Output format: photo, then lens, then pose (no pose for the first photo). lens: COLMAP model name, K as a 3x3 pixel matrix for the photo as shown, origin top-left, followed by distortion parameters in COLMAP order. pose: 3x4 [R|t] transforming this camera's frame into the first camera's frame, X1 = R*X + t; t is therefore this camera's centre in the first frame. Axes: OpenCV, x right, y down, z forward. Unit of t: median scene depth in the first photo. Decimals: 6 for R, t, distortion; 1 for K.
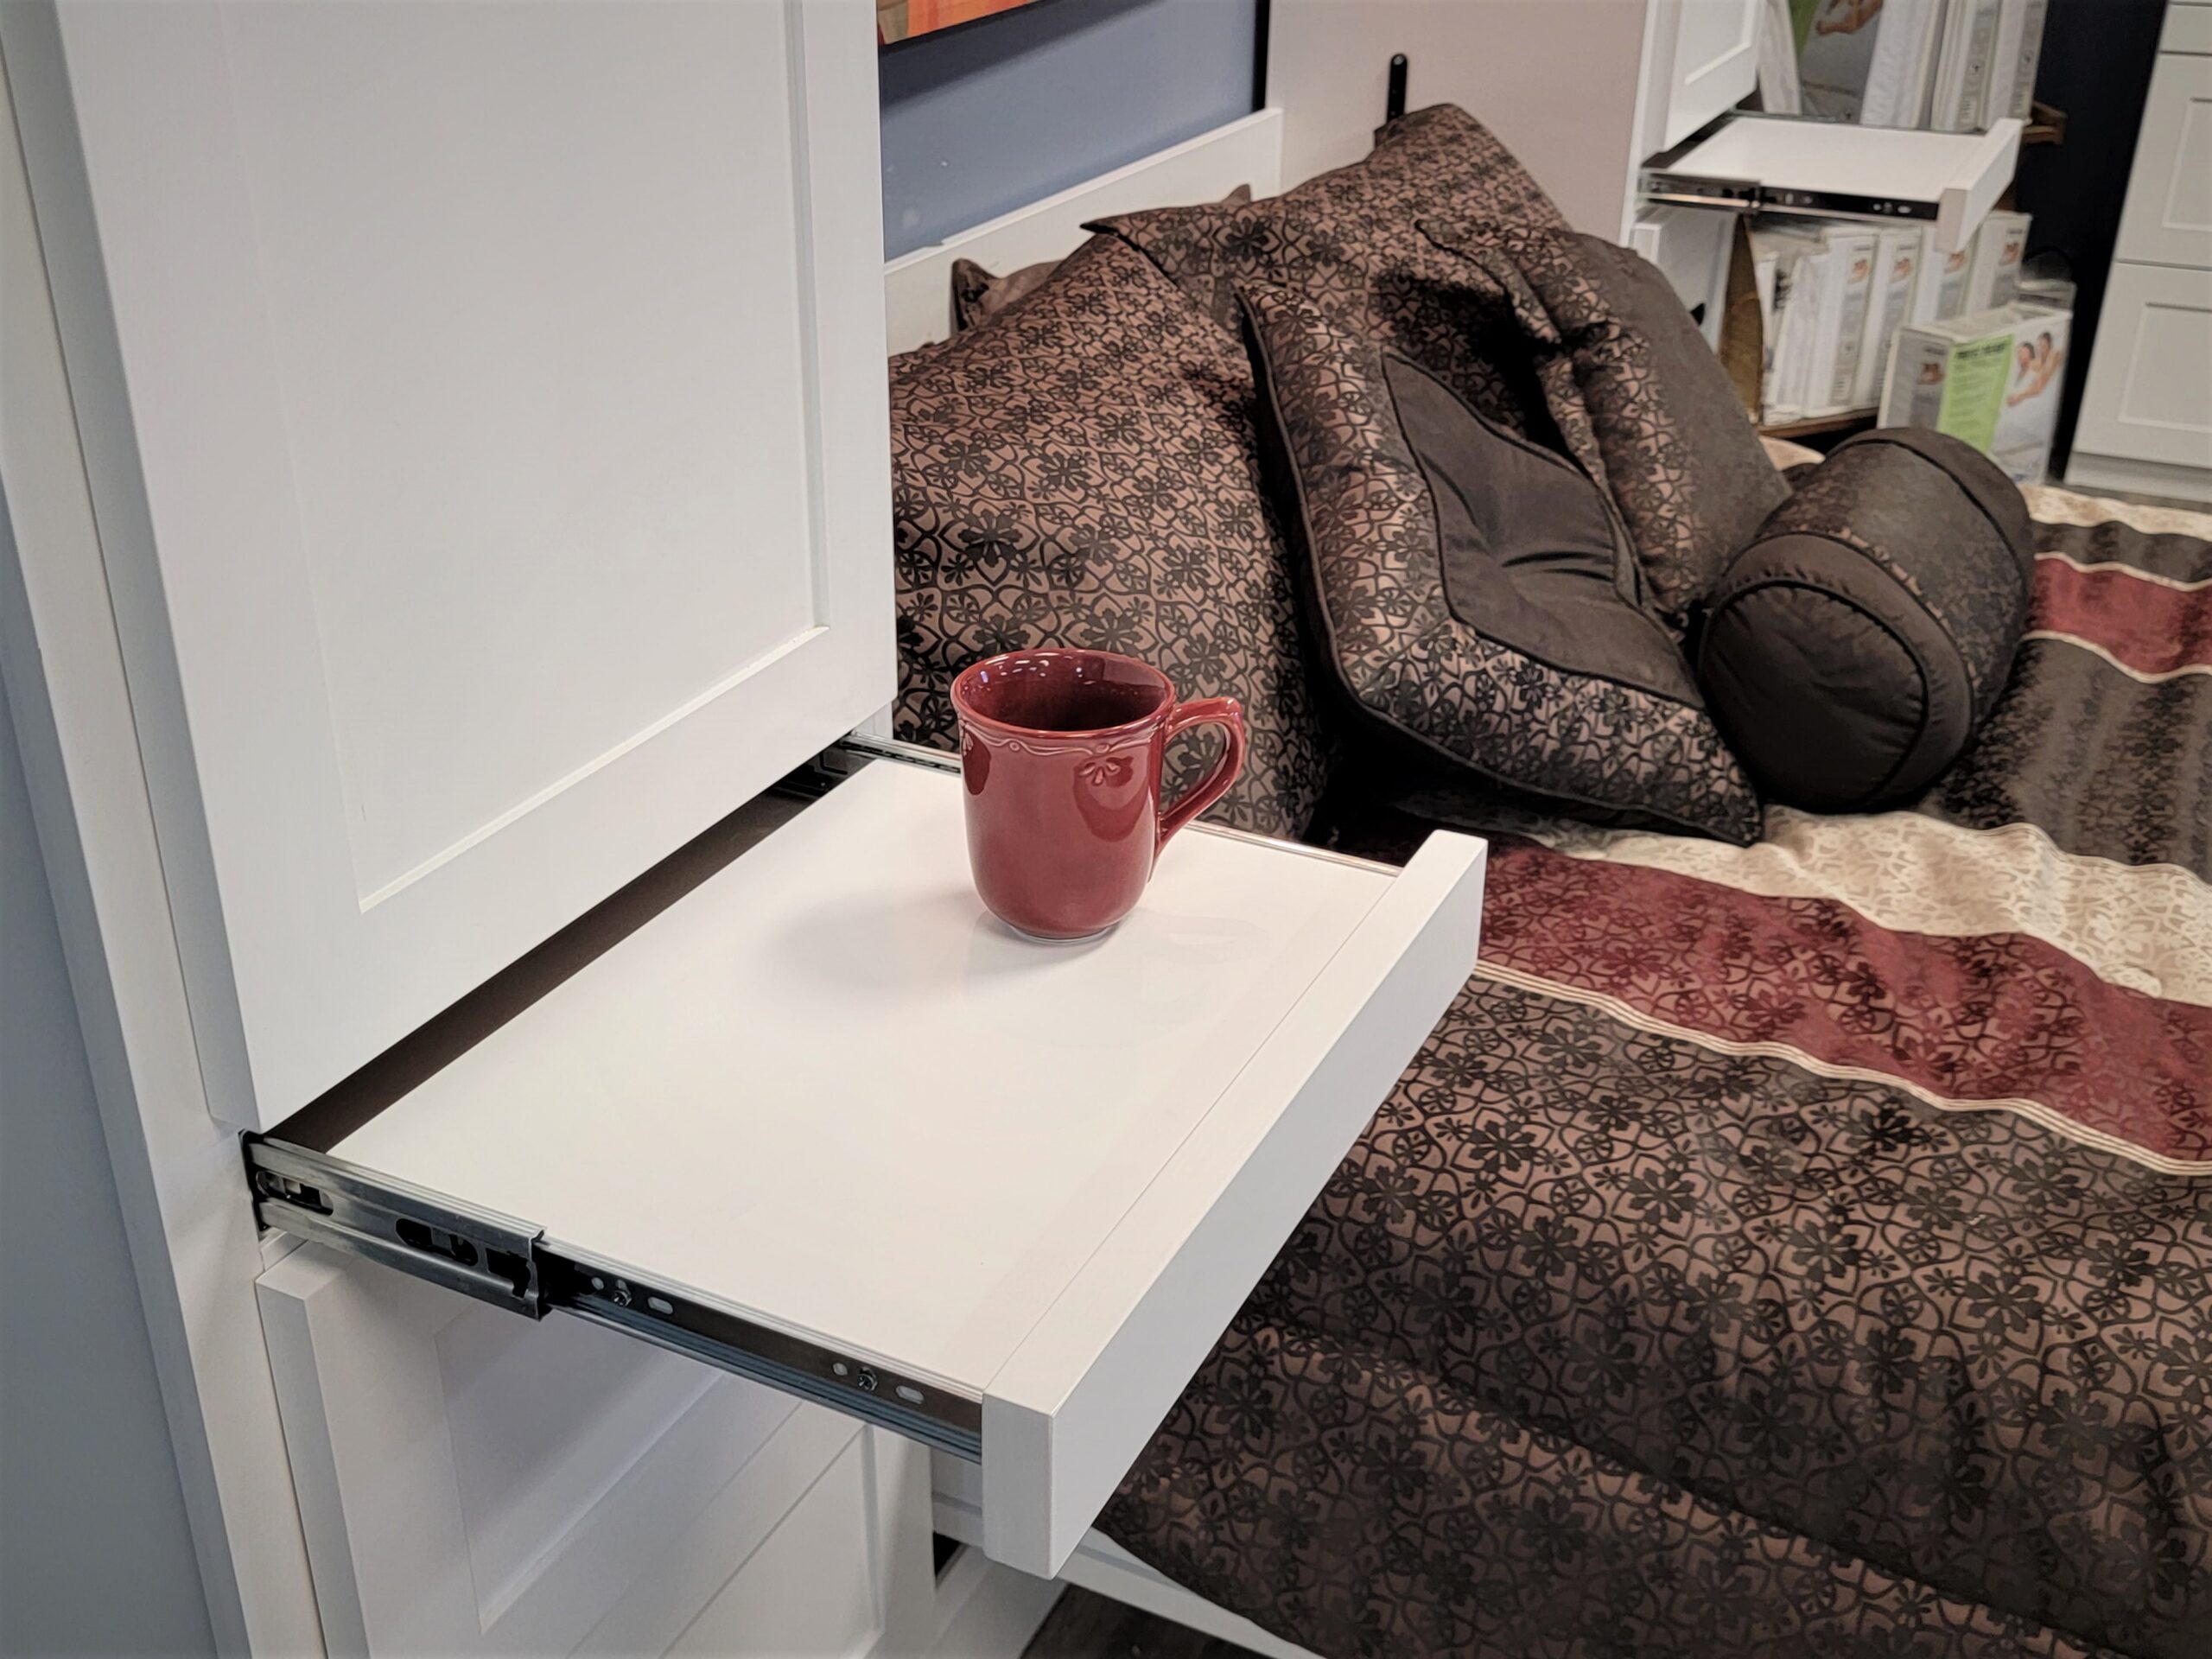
lens RADIAL K [[2279.6, 0, 1106.0], [0, 2279.6, 829.5], [0, 0, 1]] dist [0.055875, -0.004910]
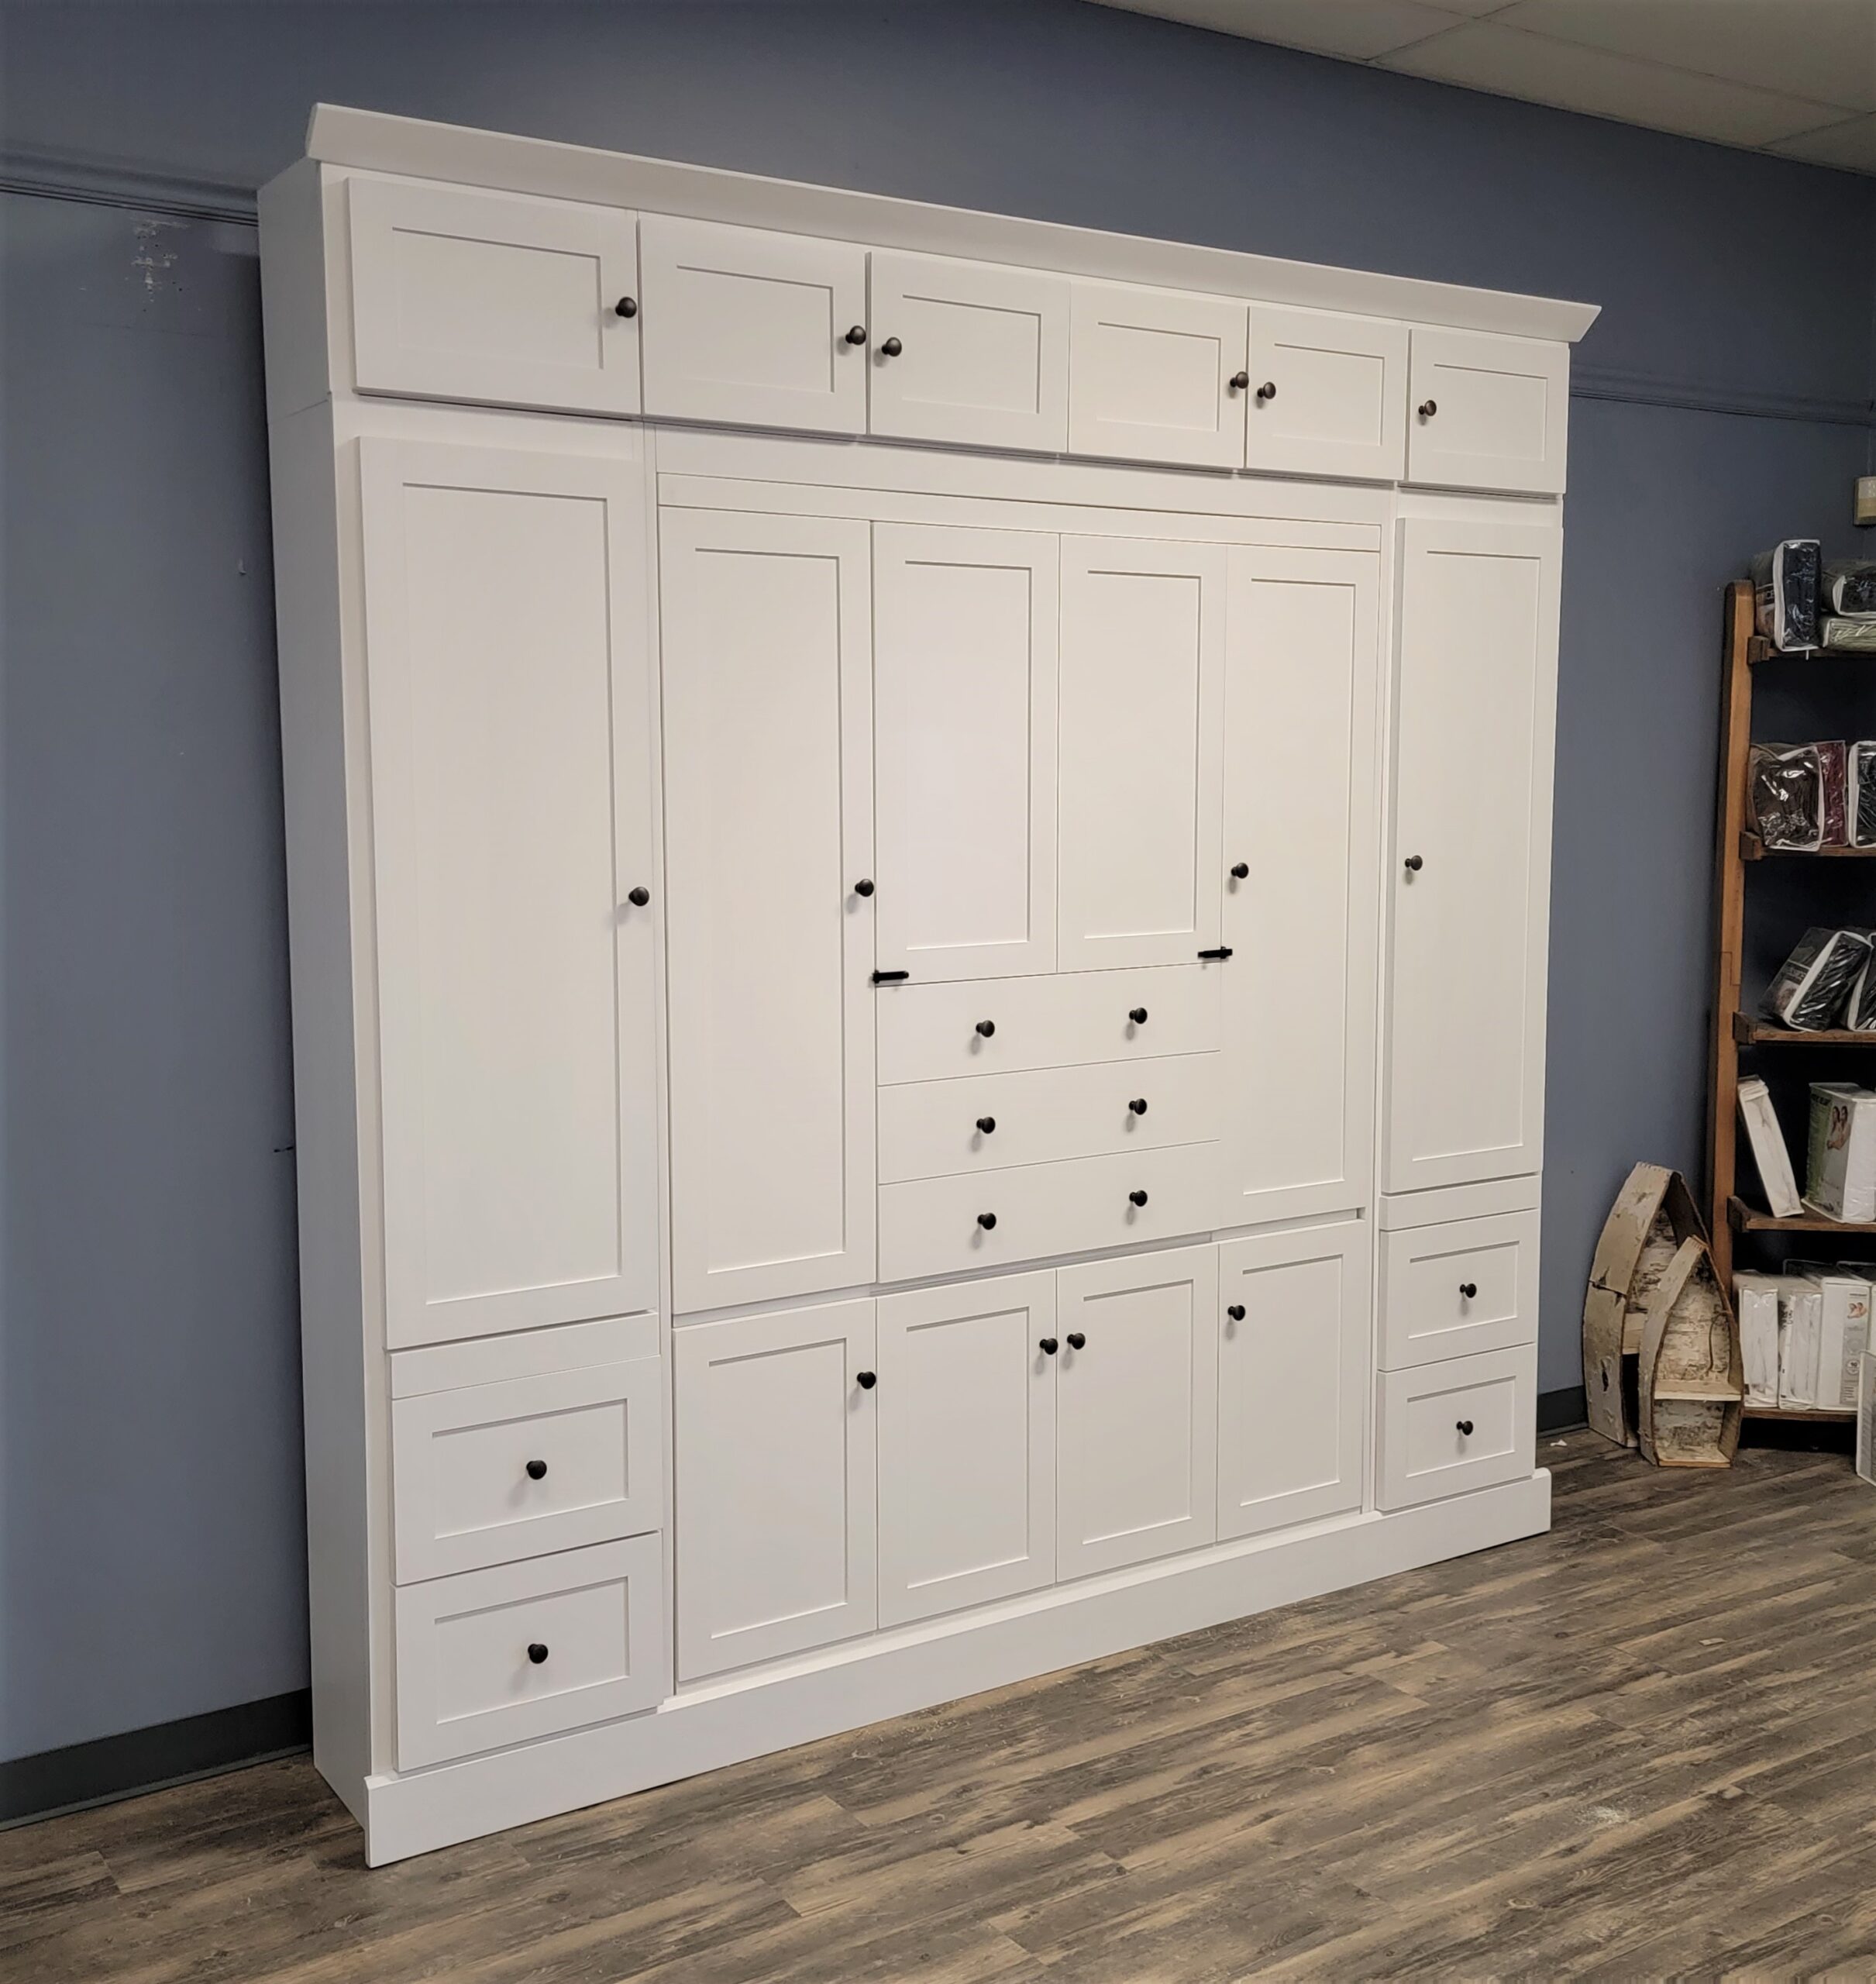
lens RADIAL K [[2171.1, 0, 924.2], [0, 2171.1, 980.3], [0, 0, 1]] dist [0.096669, -0.112362]
pose [[0.858463, 0.042421, -0.511119, 0.540210], [-0.224980, 0.926720, -0.300957, 0.106652], [0.460897, 0.373352, 0.805098, -0.435141]]
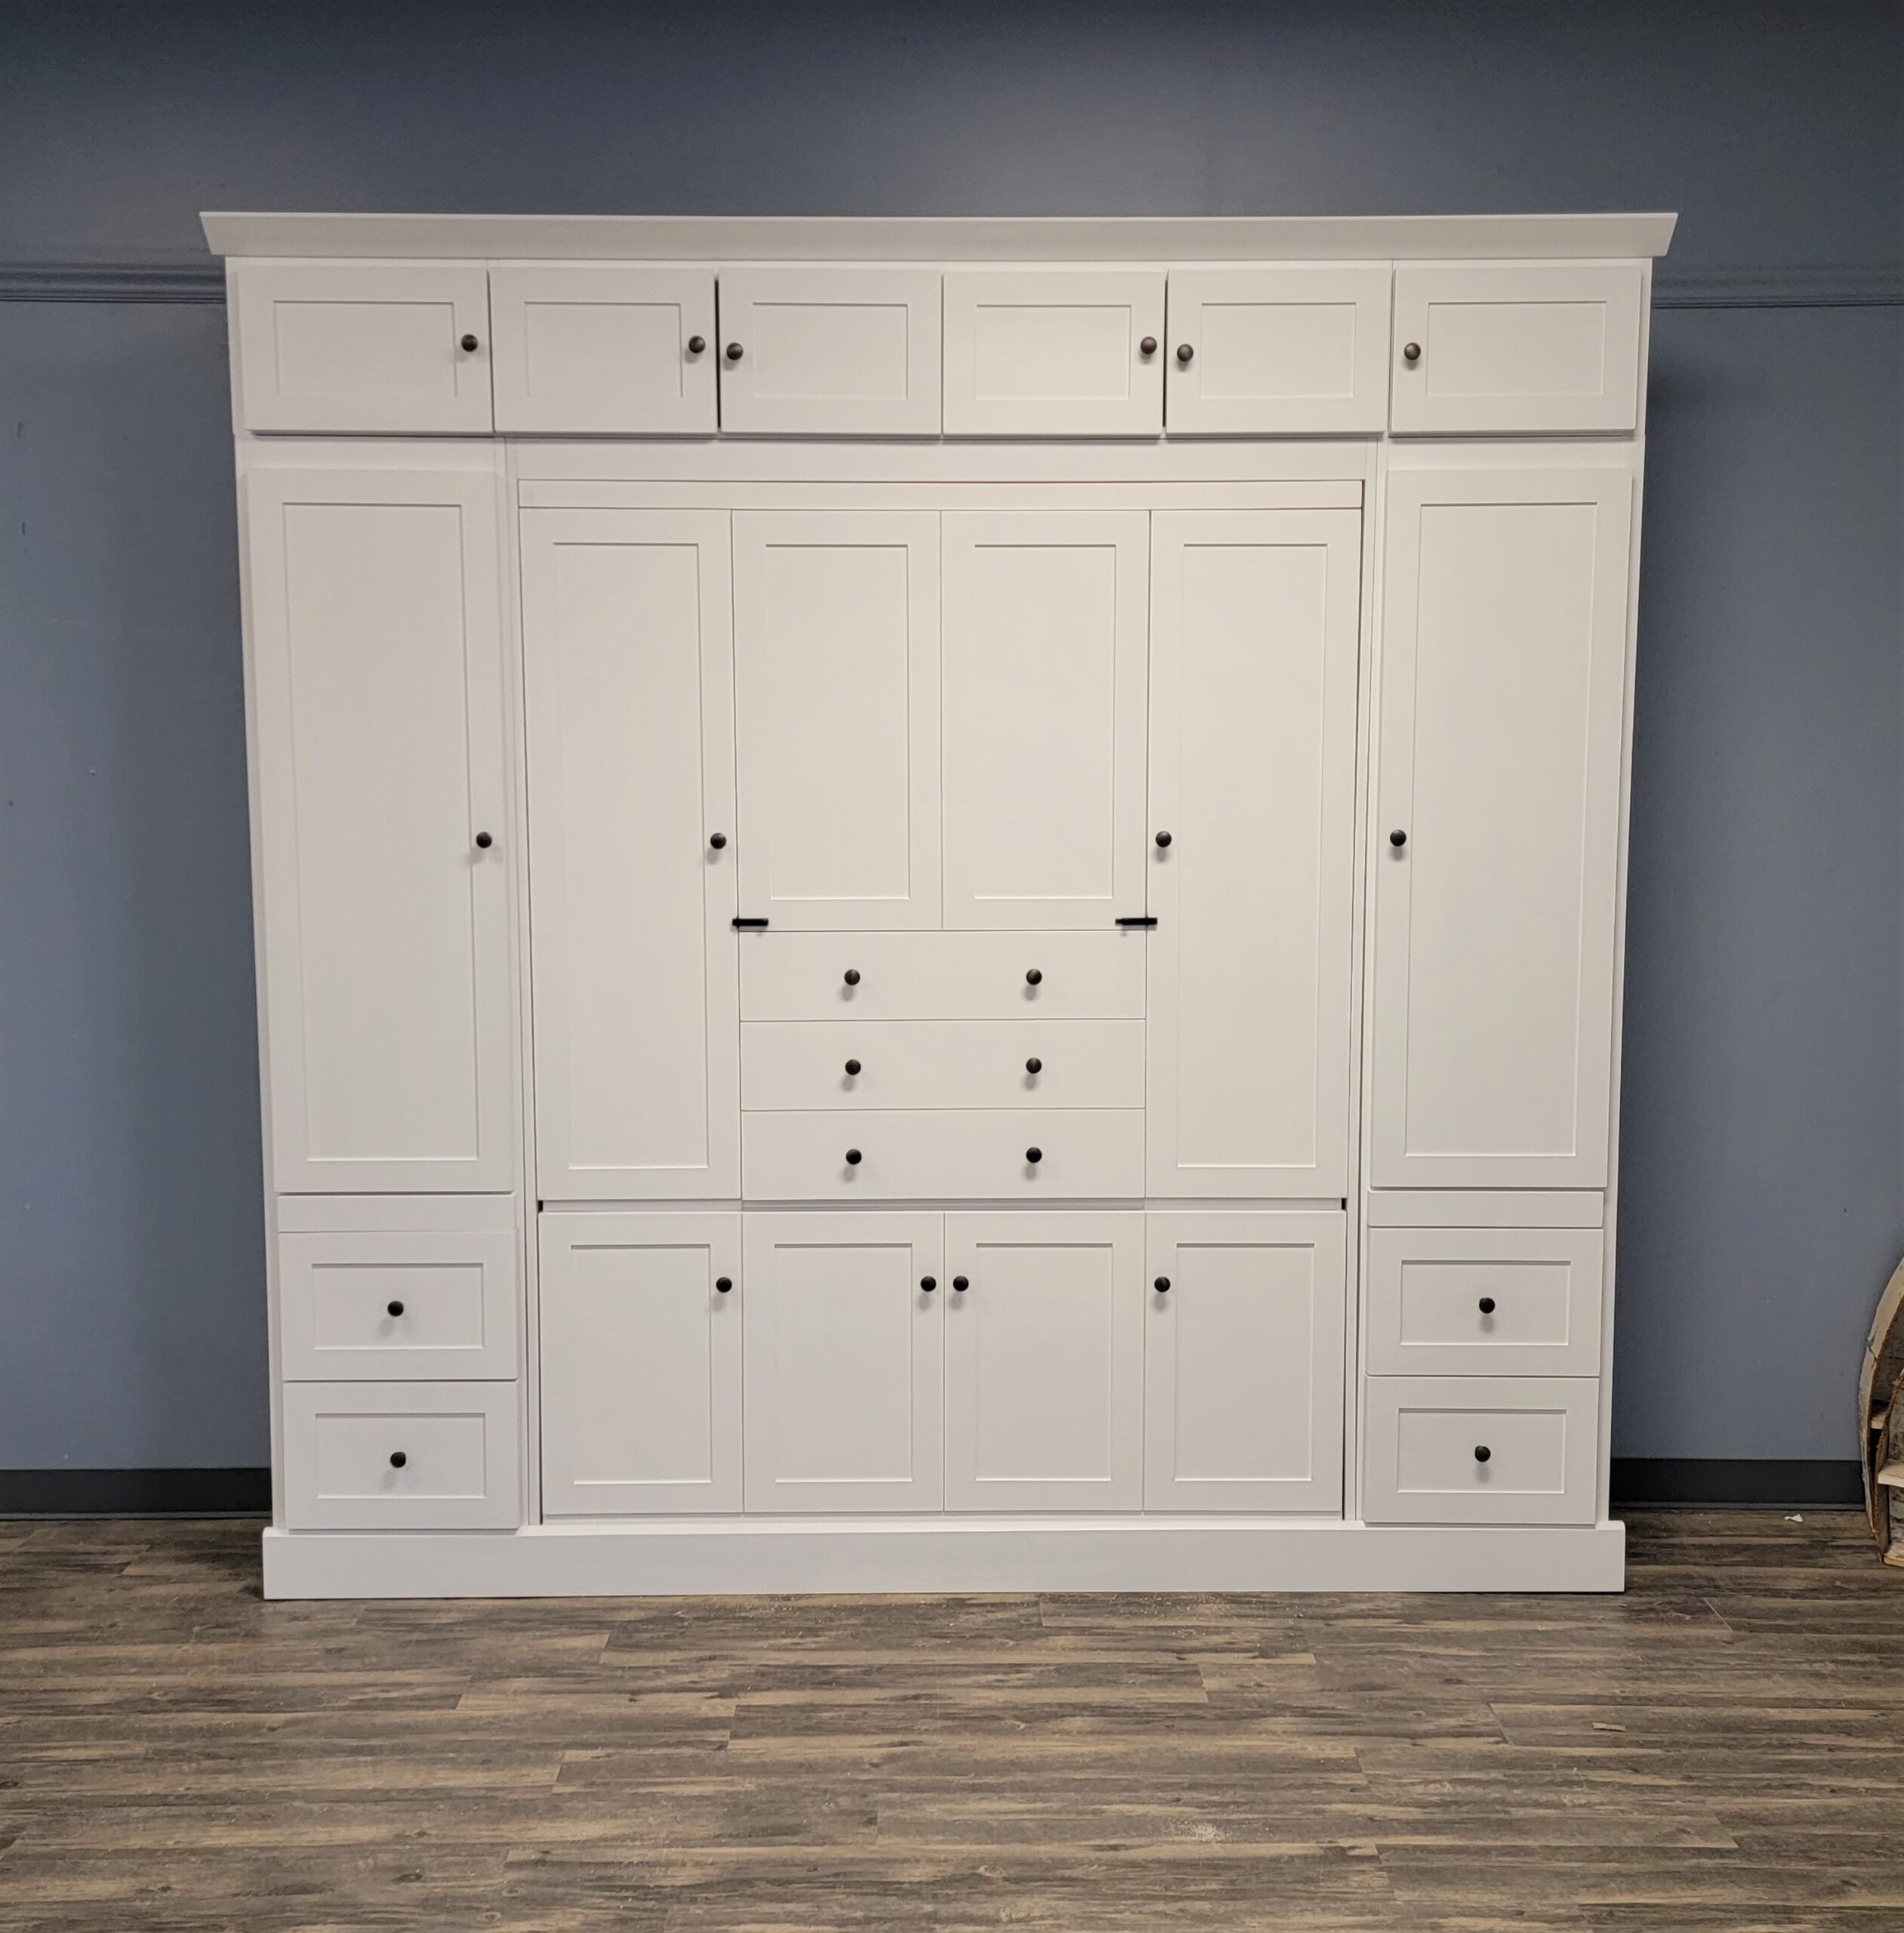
lens RADIAL K [[2128.2, 0, 949.3], [0, 2128.2, 967.3], [0, 0, 1]] dist [0.085768, -0.074672]
pose [[0.450757, 0.087148, -0.888382, 1.017310], [-0.402976, 0.907905, -0.115404, -0.085292], [0.796510, 0.410016, 0.444363, -0.033787]]
